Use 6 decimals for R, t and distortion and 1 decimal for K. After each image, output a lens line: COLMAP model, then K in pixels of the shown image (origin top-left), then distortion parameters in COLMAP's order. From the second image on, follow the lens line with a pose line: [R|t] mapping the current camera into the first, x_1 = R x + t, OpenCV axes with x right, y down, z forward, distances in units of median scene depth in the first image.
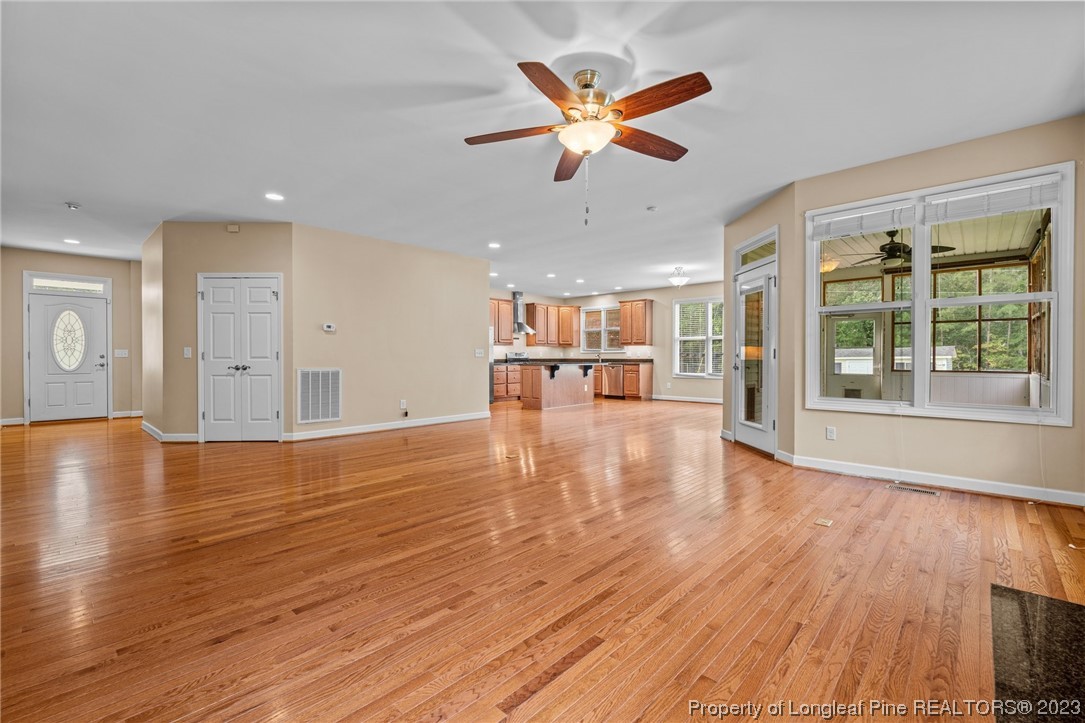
lens RADIAL K [[471.6, 0, 547.8], [0, 471.6, 362.0], [0, 0, 1]] dist [-0.003000, 0.000109]
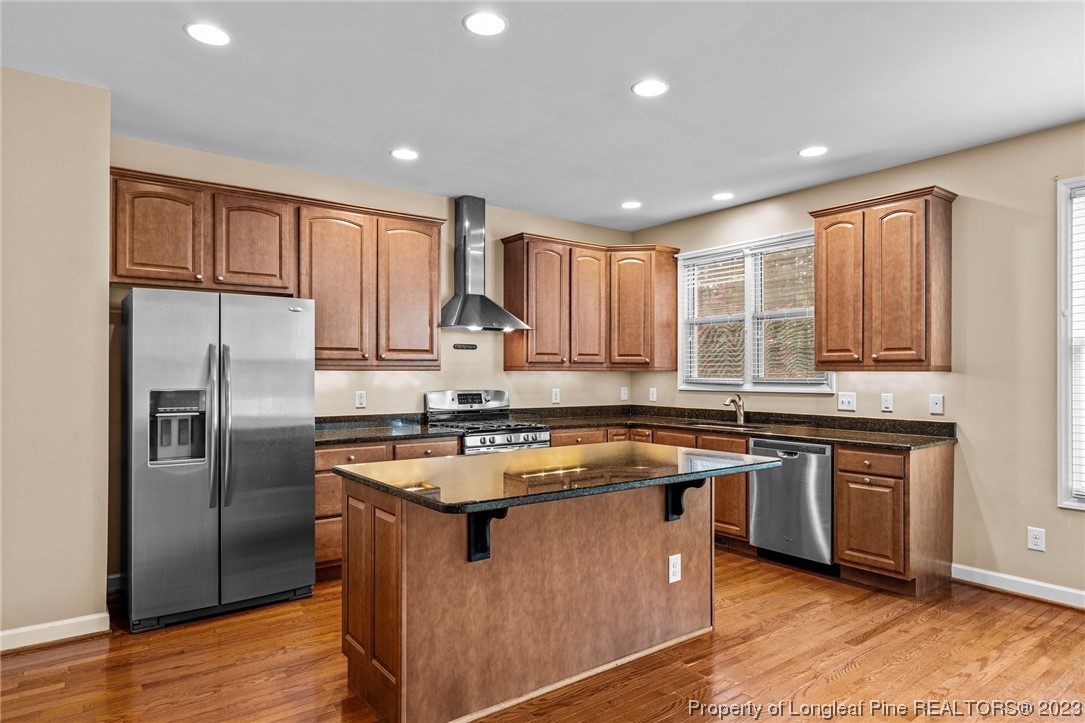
lens RADIAL K [[632.9, 0, 554.5], [0, 632.9, 372.7], [0, 0, 1]] dist [0.003863, 0.000622]
pose [[0.985807, 0.003561, -0.167842, 0.064965], [-0.005916, 0.999891, -0.013533, -0.027846], [0.167776, 0.014334, 0.985721, 0.612722]]
